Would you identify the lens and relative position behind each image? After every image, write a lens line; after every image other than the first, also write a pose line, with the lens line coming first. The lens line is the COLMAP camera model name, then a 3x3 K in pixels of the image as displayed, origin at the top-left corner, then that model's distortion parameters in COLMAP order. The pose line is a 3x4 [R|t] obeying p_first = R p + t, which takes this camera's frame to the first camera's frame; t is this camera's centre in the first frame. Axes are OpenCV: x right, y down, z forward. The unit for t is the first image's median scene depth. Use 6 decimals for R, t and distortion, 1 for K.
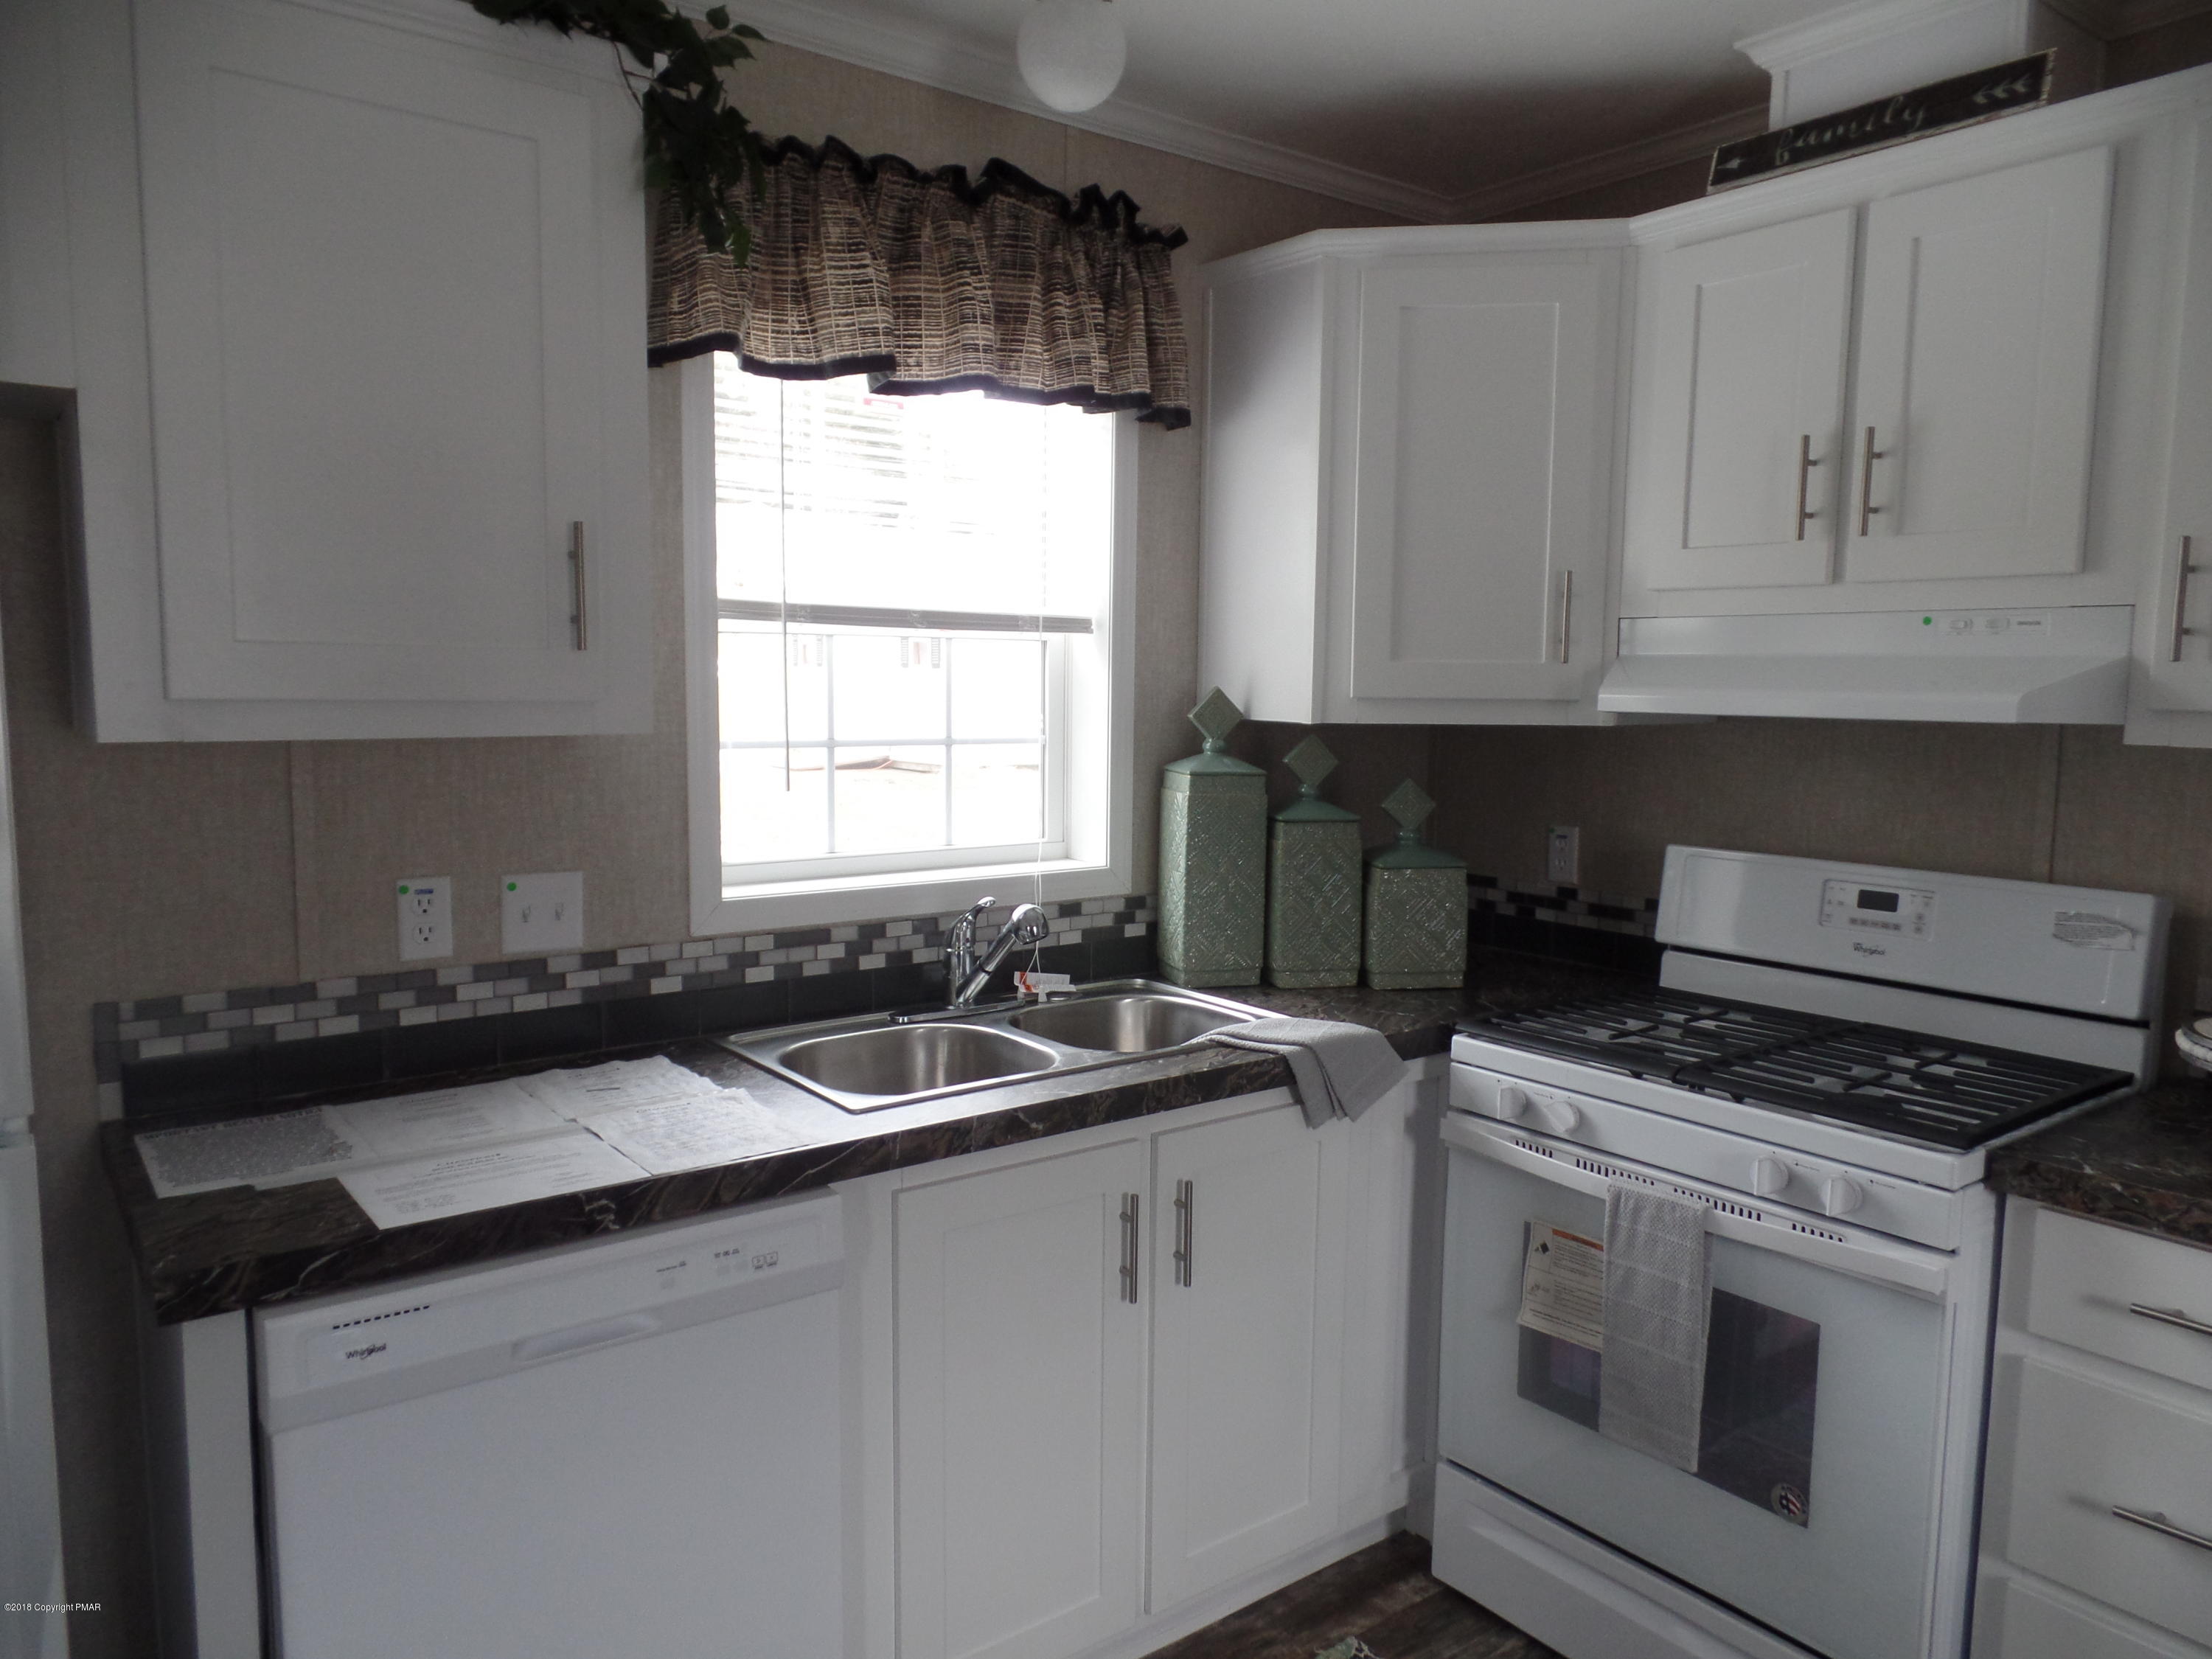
lens RADIAL K [[1520.1, 0, 1108.8], [0, 1520.1, 837.6], [0, 0, 1]] dist [-0.003717, 0.001868]
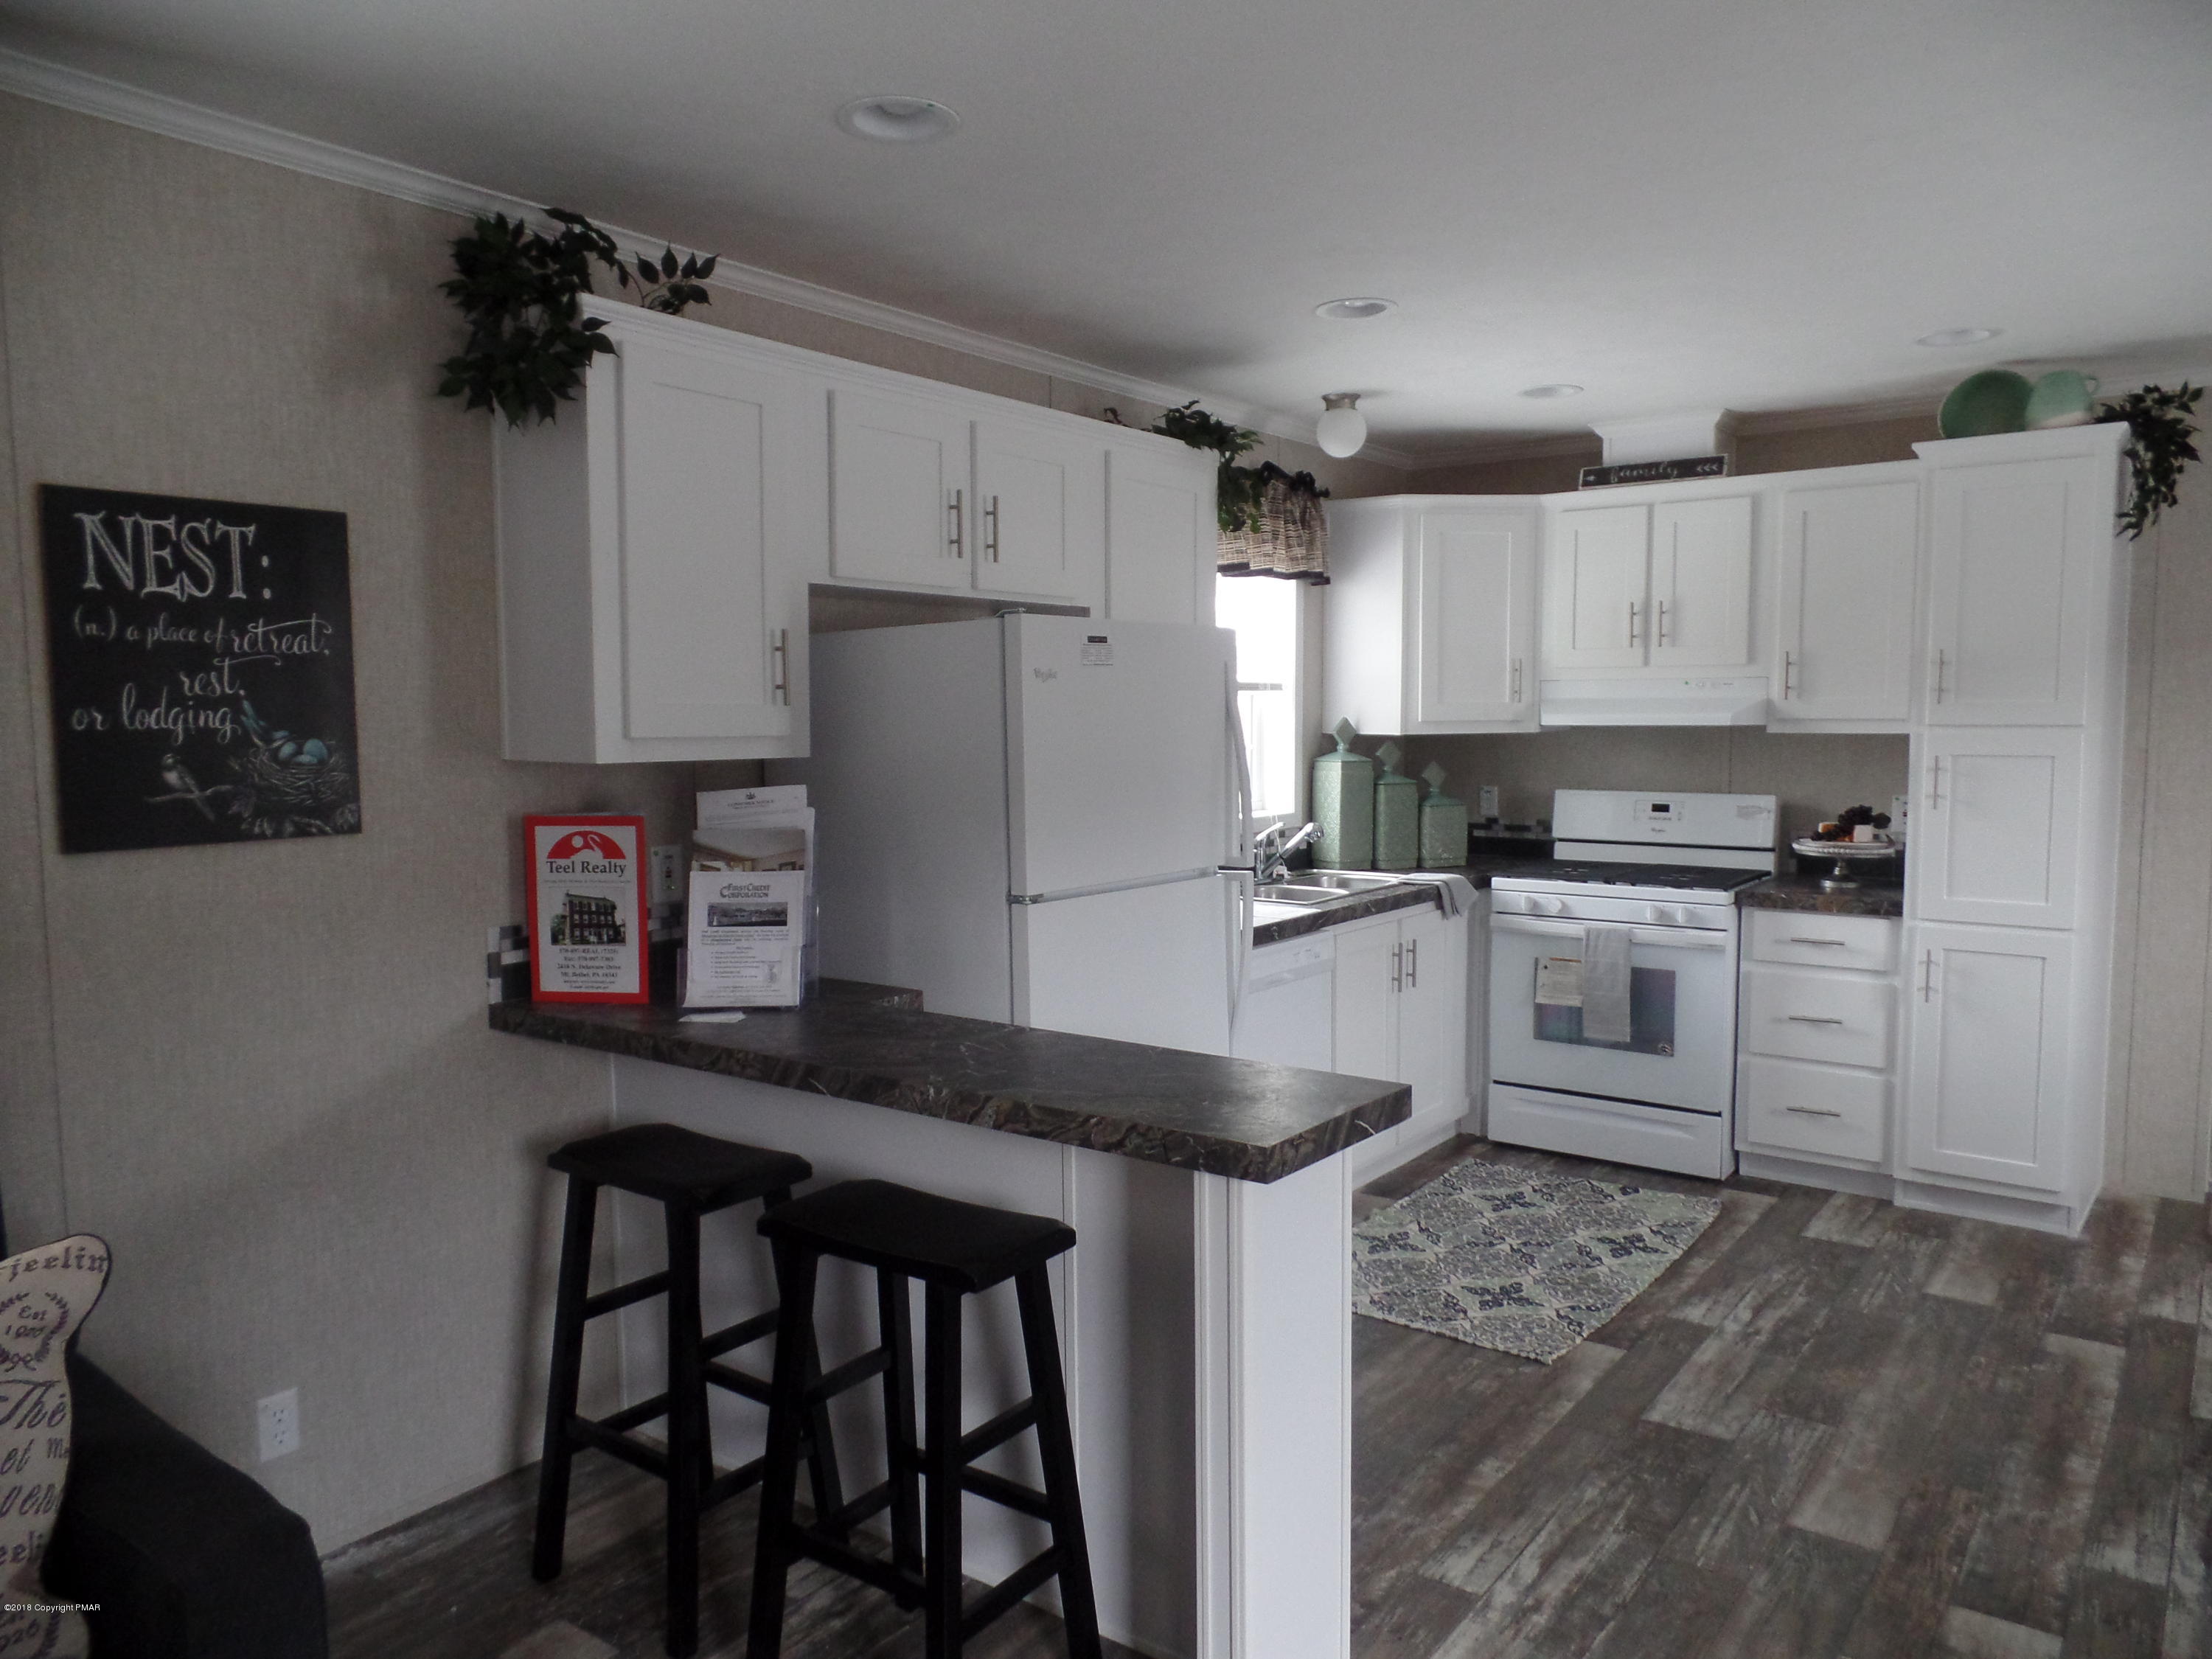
lens RADIAL K [[1520.1, 0, 1108.8], [0, 1520.1, 837.6], [0, 0, 1]] dist [-0.003717, 0.001868]
pose [[0.961777, -0.041029, 0.270743, -0.871376], [0.046709, 0.998802, -0.014567, 0.079887], [-0.269821, 0.026656, 0.962541, -0.915393]]
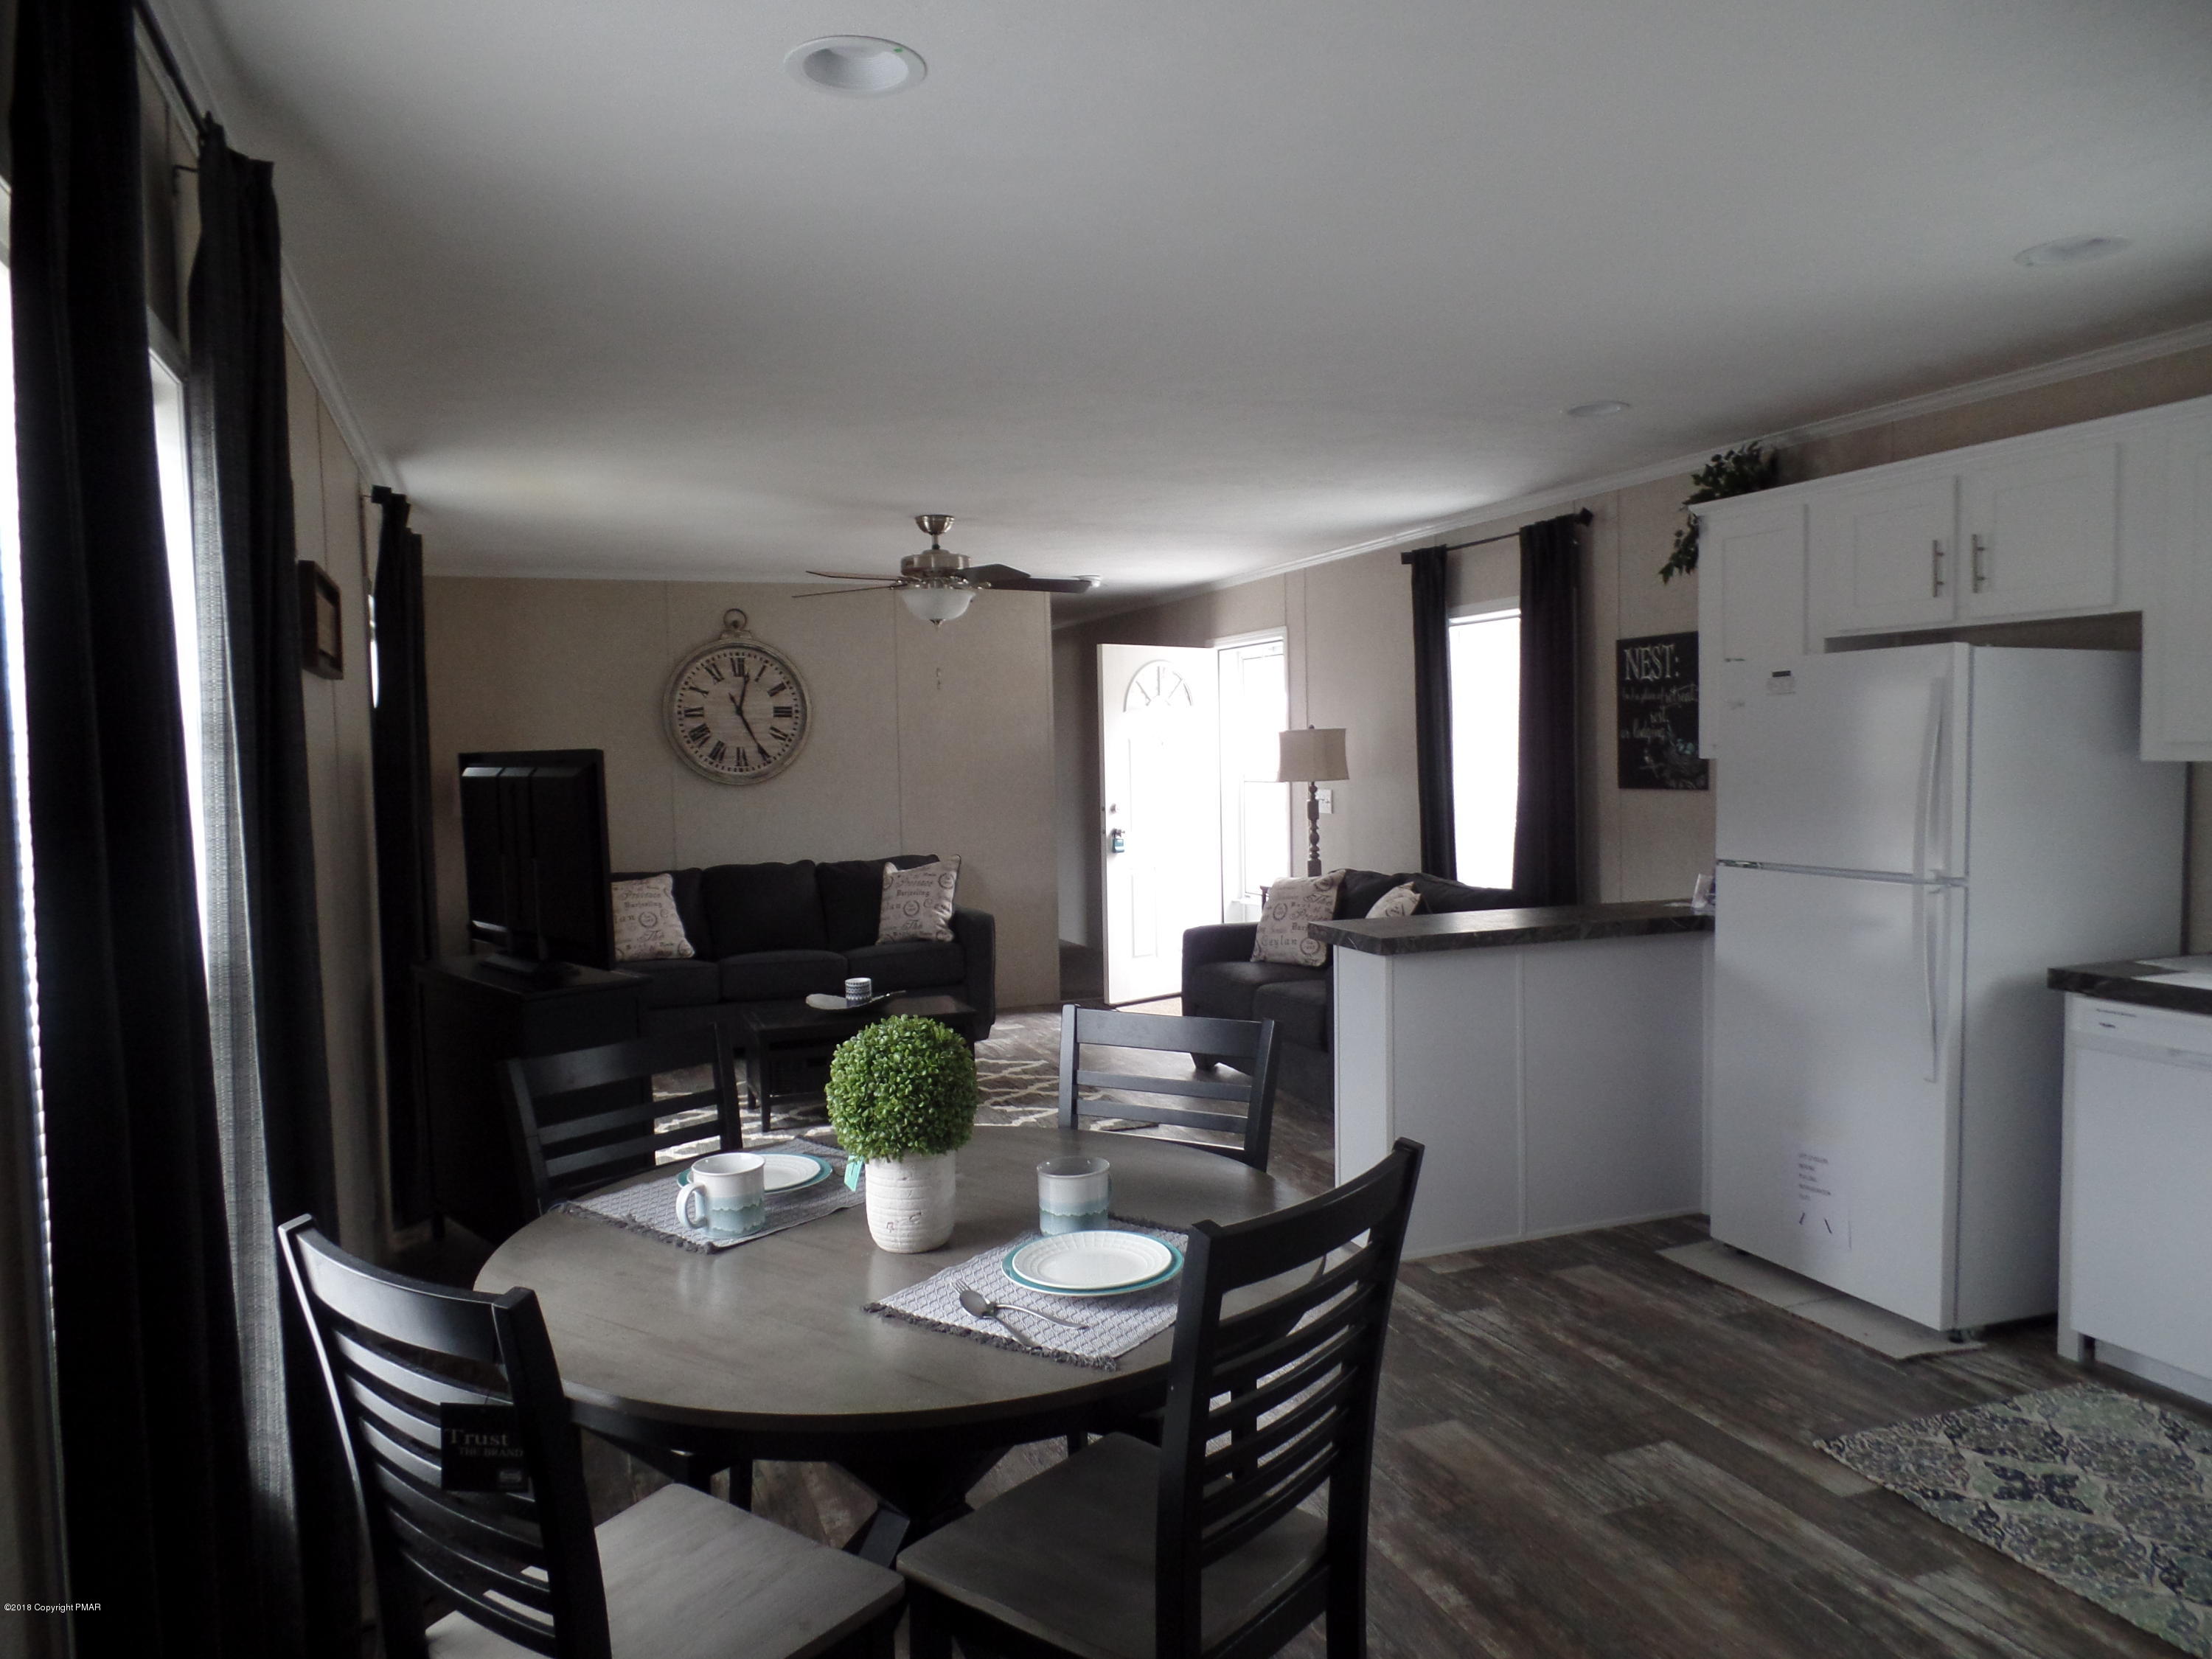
lens RADIAL K [[1520.1, 0, 1108.8], [0, 1520.1, 837.6], [0, 0, 1]] dist [-0.003717, 0.001868]
pose [[-0.270982, 0.051498, -0.961206, 1.325614], [-0.083494, 0.993547, 0.076769, 0.003841], [0.958956, 0.101058, -0.264934, 0.091964]]
